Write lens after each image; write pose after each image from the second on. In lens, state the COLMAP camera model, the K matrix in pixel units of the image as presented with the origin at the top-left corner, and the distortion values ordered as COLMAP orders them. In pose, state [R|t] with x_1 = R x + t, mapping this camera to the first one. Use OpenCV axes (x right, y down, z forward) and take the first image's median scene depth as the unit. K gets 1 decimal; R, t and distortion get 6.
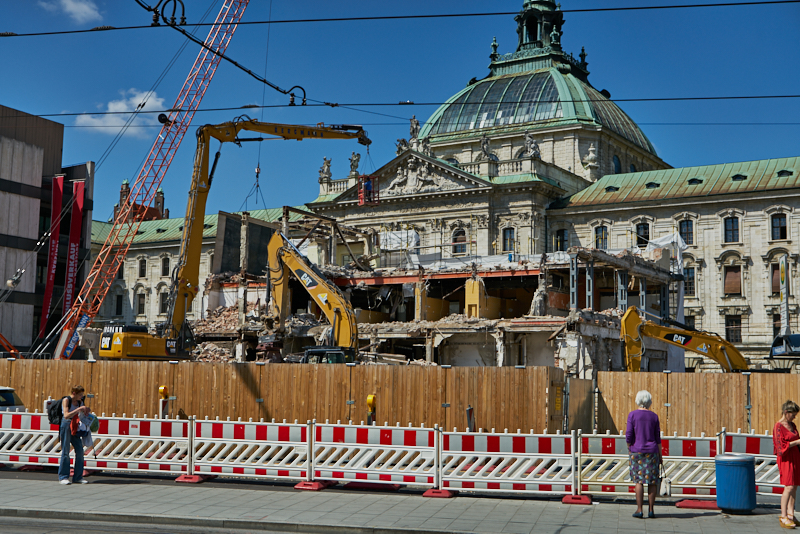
lens RADIAL K [[1073.9, 0, 392.2], [0, 1073.9, 262.9], [0, 0, 1]] dist [0.001195, 0.078805]
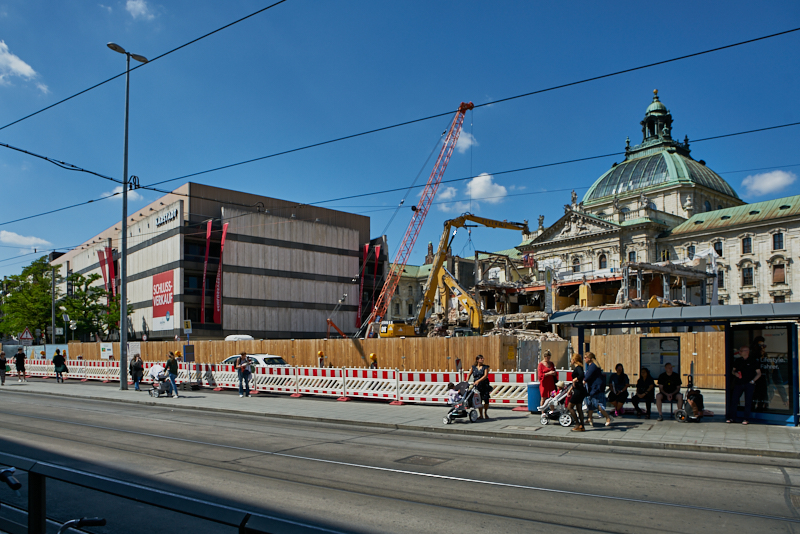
lens RADIAL K [[587.4, 0, 390.1], [0, 587.4, 356.4], [0, 0, 1]] dist [-0.091766, 0.063967]
pose [[0.930612, -0.024757, -0.365170, 0.108067], [0.070165, 0.991272, 0.111606, 0.003290], [0.359219, -0.129484, 0.924227, 0.007778]]
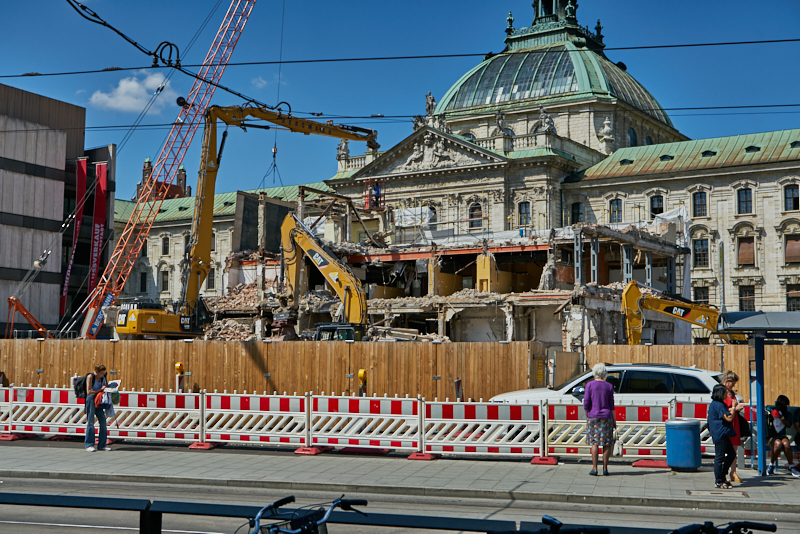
lens RADIAL K [[1082.5, 0, 392.9], [0, 1082.5, 260.1], [0, 0, 1]] dist [0.005905, 0.084281]
pose [[0.999640, -0.012377, -0.023794, 0.010944], [0.012936, 0.999641, 0.023471, -0.004427], [0.023495, -0.023770, 0.999441, -0.032300]]
